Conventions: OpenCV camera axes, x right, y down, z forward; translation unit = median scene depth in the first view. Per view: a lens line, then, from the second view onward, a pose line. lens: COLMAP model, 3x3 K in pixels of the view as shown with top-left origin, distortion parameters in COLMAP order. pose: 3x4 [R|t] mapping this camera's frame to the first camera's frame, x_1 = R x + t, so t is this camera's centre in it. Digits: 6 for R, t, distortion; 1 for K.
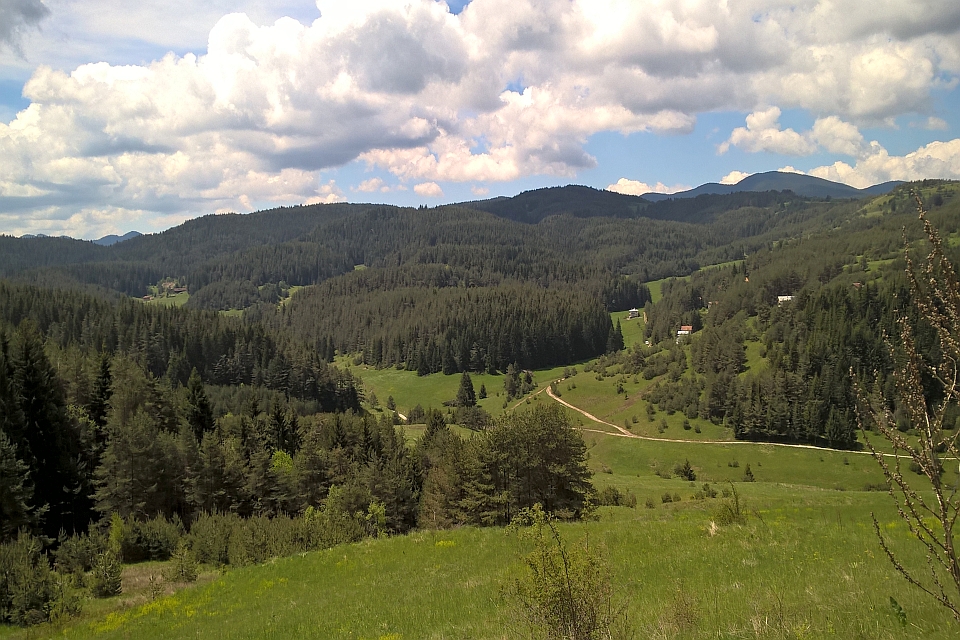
lens RADIAL K [[770.6, 0, 480.0], [0, 770.6, 320.0], [0, 0, 1]] dist [0.068412, -0.215206]
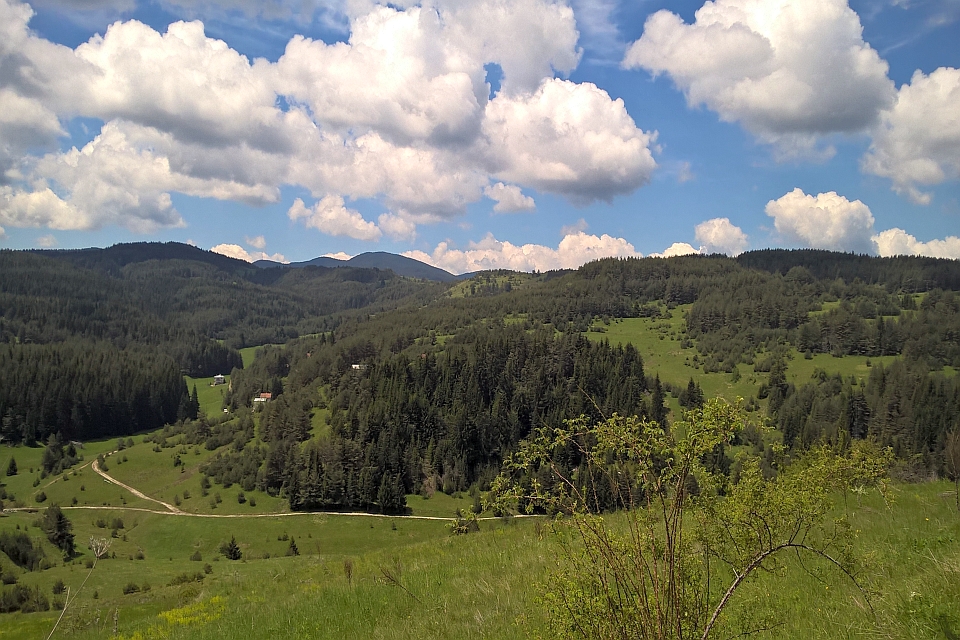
lens RADIAL K [[770.6, 0, 480.0], [0, 770.6, 320.0], [0, 0, 1]] dist [0.068412, -0.215206]
pose [[0.882231, 0.058859, 0.467123, 0.058006], [-0.016888, 0.995473, -0.093536, 0.003480], [-0.470513, 0.074632, 0.879231, 0.021050]]
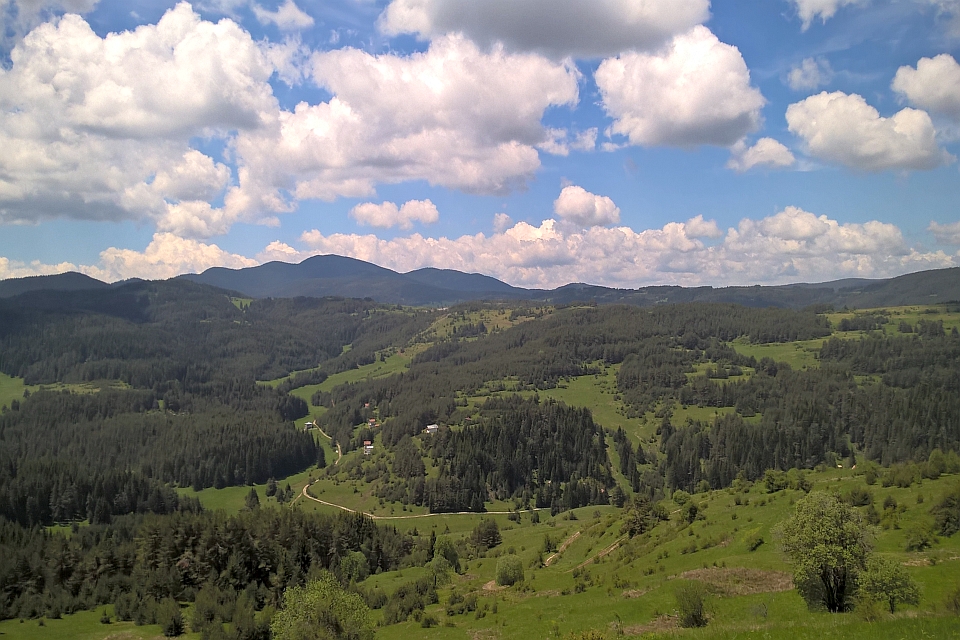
lens RADIAL K [[770.6, 0, 480.0], [0, 770.6, 320.0], [0, 0, 1]] dist [0.068412, -0.215206]
pose [[0.844437, 0.014911, 0.535447, -0.496133], [0.028118, 0.997000, -0.072108, -0.152050], [-0.534916, 0.075947, 0.841485, -0.610509]]
